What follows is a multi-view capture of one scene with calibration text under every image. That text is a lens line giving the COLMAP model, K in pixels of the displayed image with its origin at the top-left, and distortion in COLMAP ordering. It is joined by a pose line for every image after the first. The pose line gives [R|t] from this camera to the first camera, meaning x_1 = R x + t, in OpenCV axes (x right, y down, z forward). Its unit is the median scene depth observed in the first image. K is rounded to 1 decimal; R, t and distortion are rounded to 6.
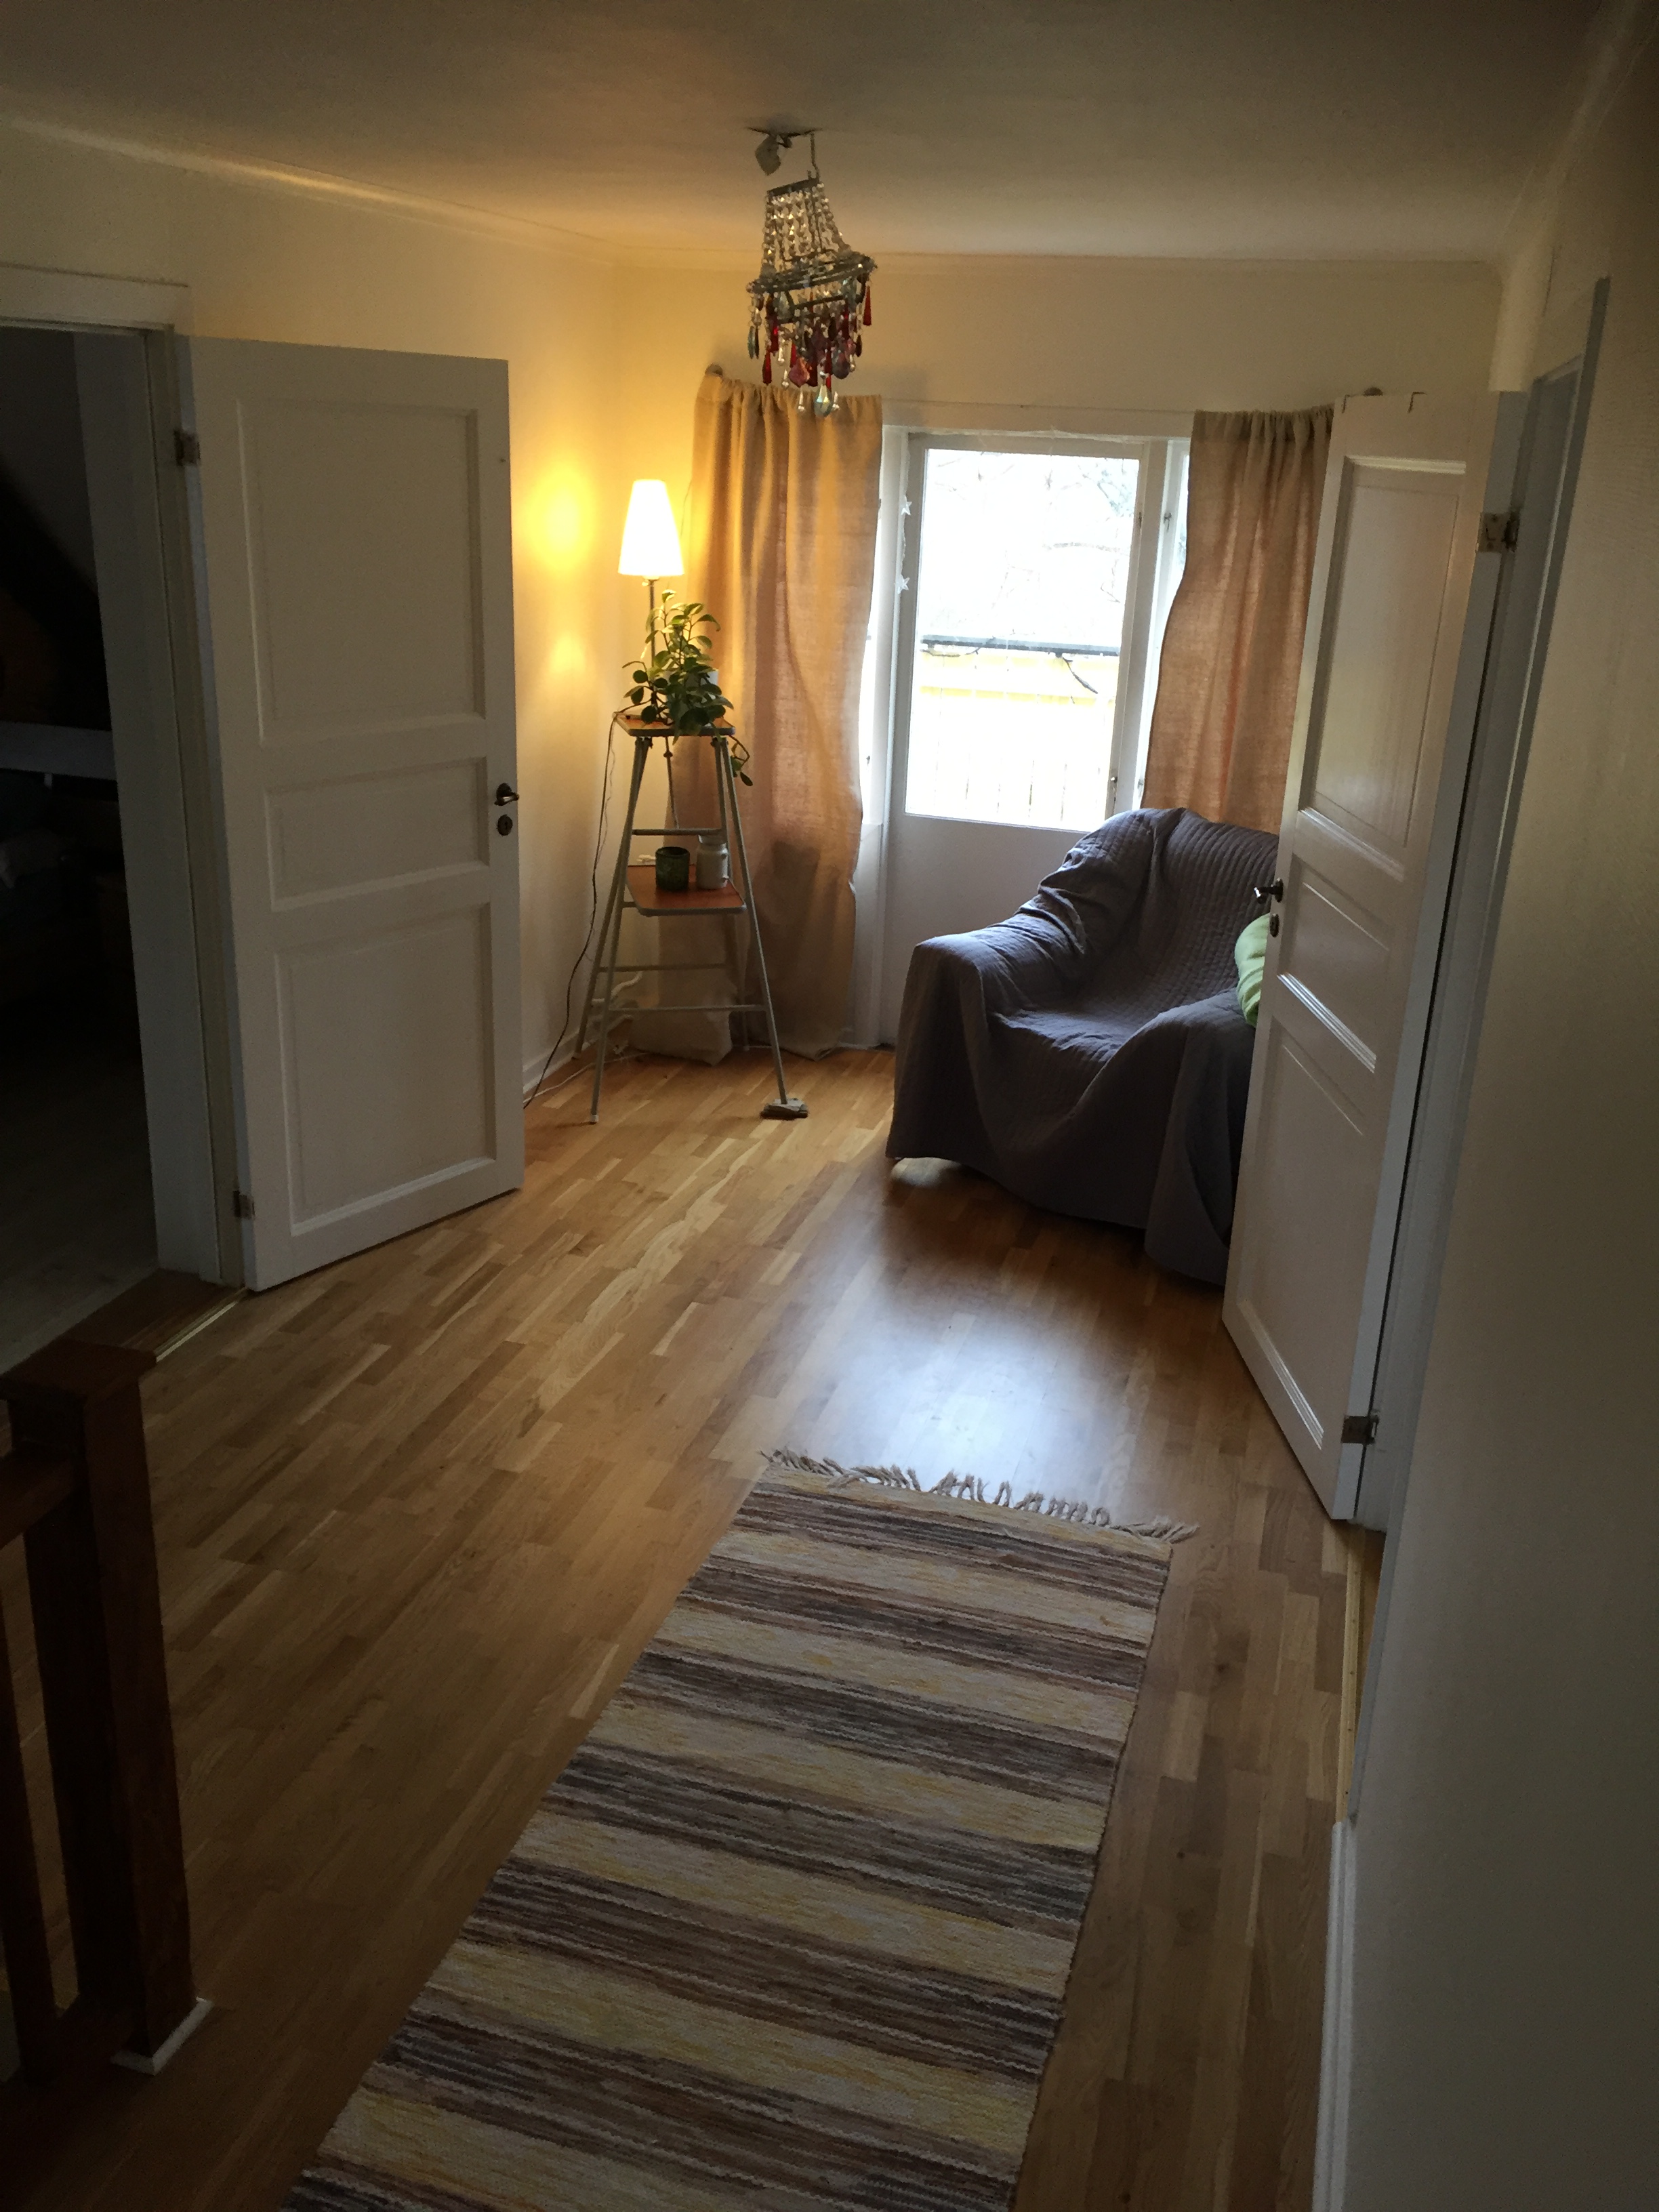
lens RADIAL K [[1890.9, 0, 829.5], [0, 1890.9, 1106.0], [0, 0, 1]] dist [0.093789, -0.123343]
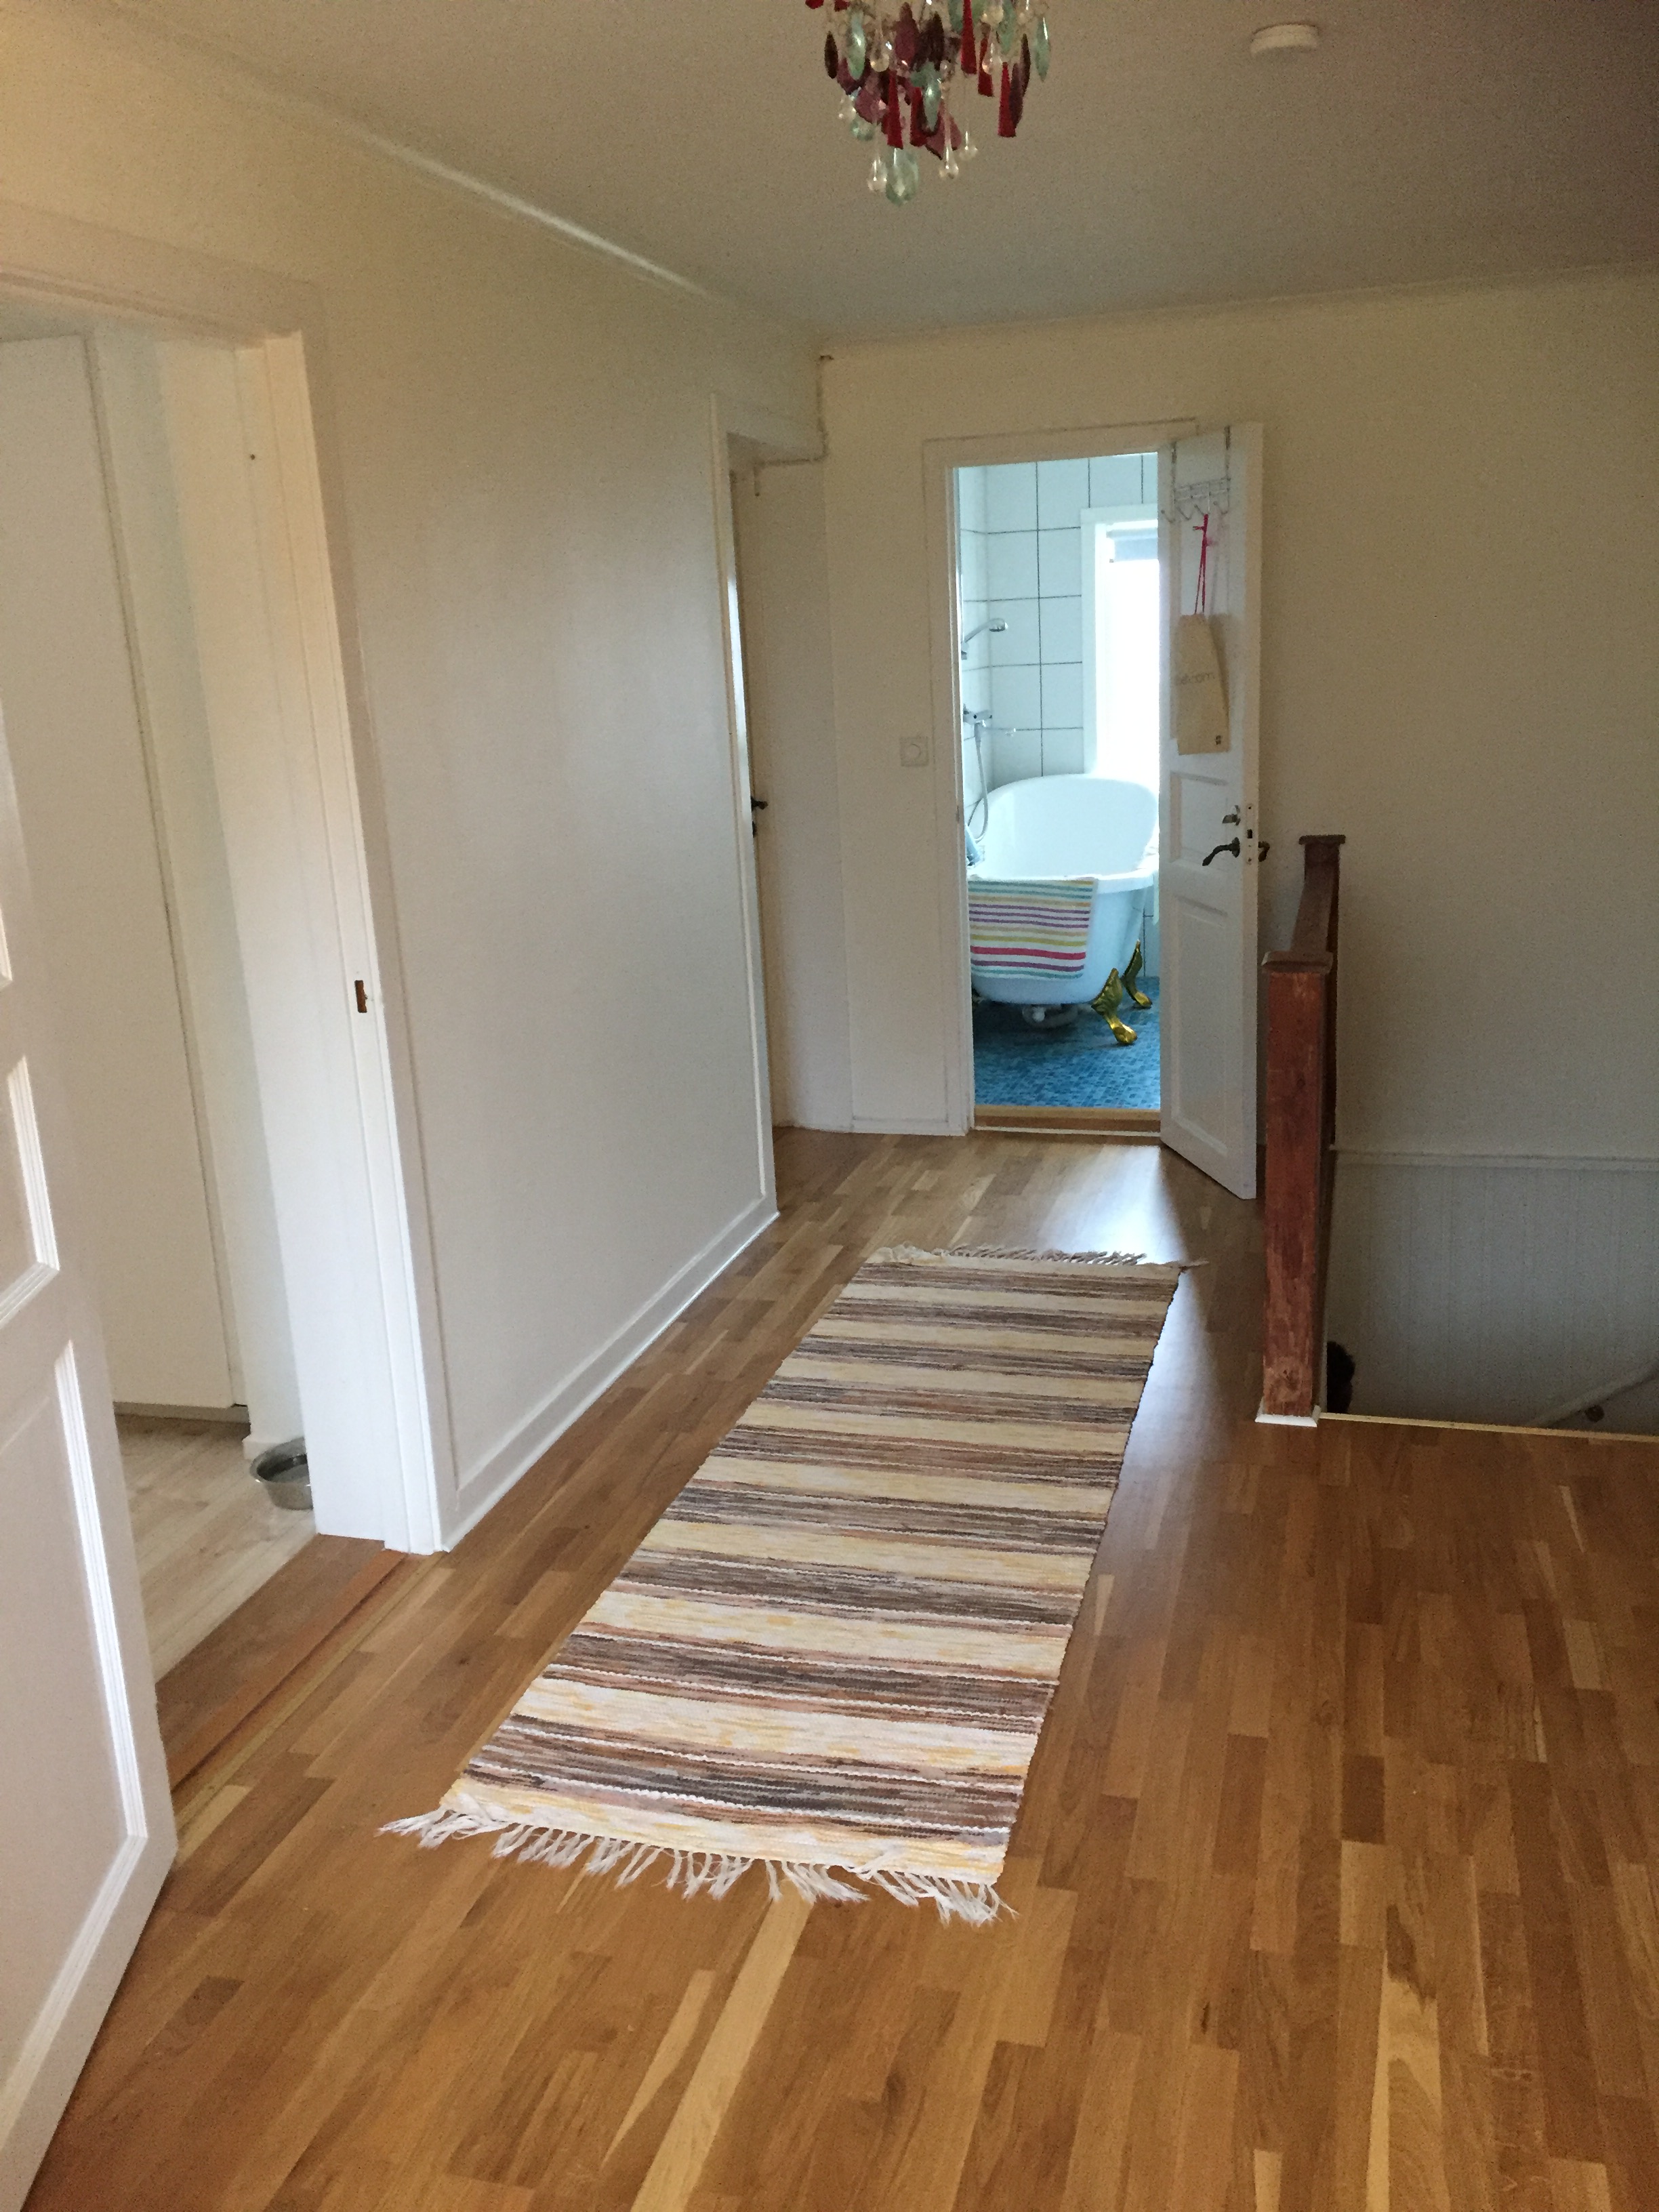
lens RADIAL K [[1890.9, 0, 829.5], [0, 1890.9, 1106.0], [0, 0, 1]] dist [0.093789, -0.123343]
pose [[-0.999747, 0.007366, -0.021242, 0.045109], [-0.006126, 0.819821, 0.572588, -0.494873], [0.021633, 0.572573, -0.819568, 1.668173]]
